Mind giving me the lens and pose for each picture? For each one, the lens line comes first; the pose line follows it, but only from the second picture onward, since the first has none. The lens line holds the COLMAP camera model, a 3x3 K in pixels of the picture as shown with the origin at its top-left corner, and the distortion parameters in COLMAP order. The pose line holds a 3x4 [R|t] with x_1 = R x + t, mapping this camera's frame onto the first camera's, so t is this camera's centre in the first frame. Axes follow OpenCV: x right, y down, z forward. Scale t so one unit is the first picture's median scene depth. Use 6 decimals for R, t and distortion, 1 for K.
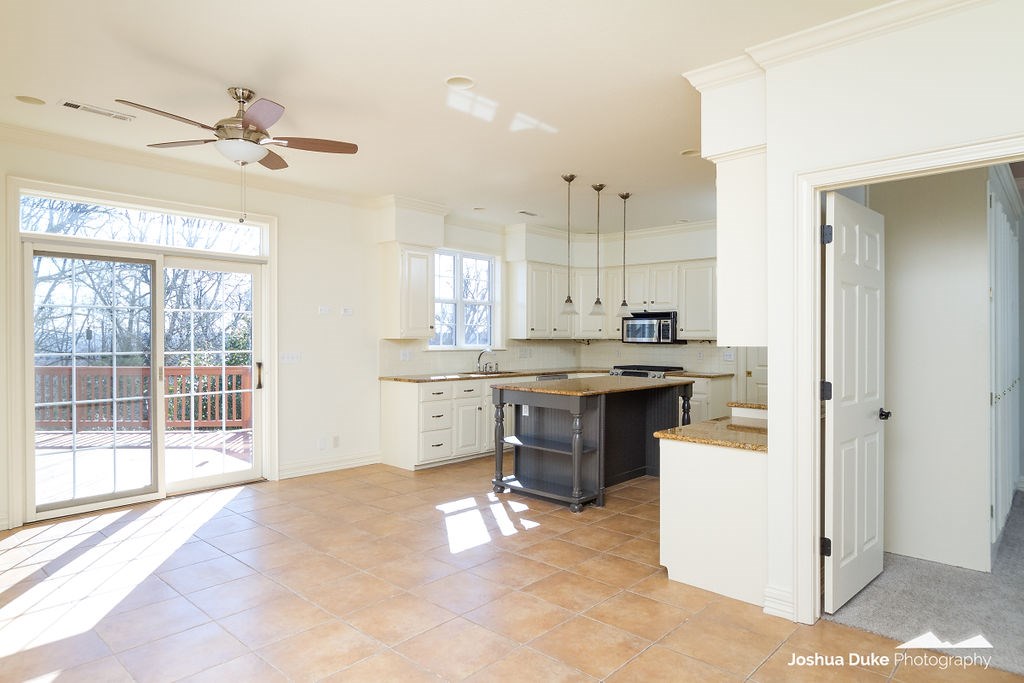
lens RADIAL K [[613.2, 0, 512.0], [0, 613.2, 341.5], [0, 0, 1]] dist [-0.003928, -0.001473]
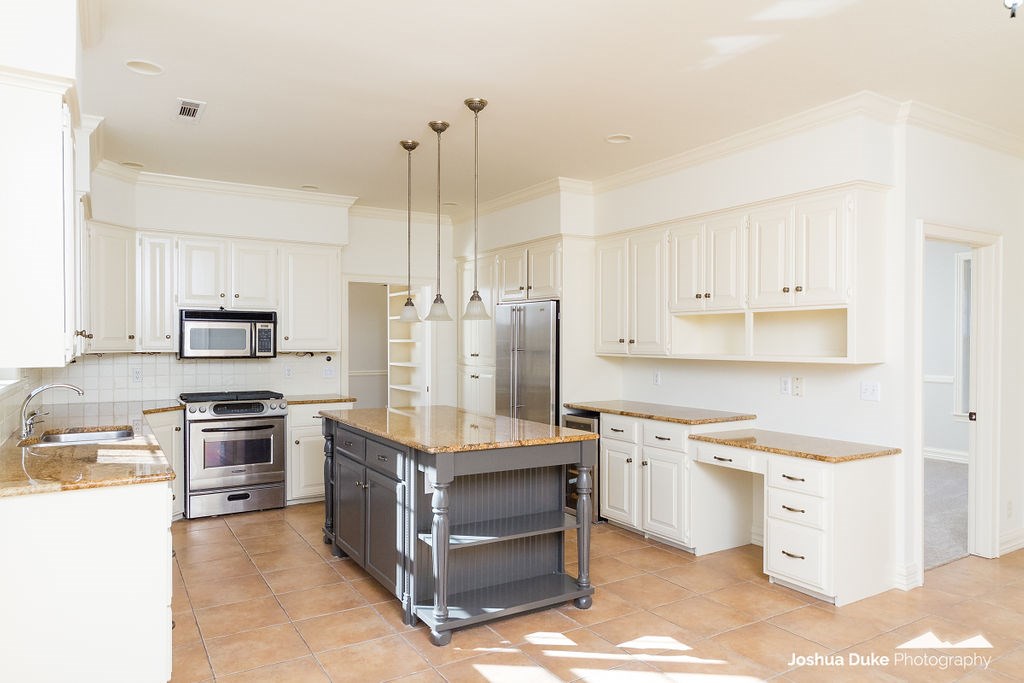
lens RADIAL K [[656.2, 0, 512.0], [0, 656.2, 341.5], [0, 0, 1]] dist [-0.001024, 0.000736]
pose [[0.274918, 0.000870, 0.961467, -0.389680], [0.003598, 0.999992, -0.001933, -0.012810], [-0.961461, 0.003991, 0.274912, 0.538756]]
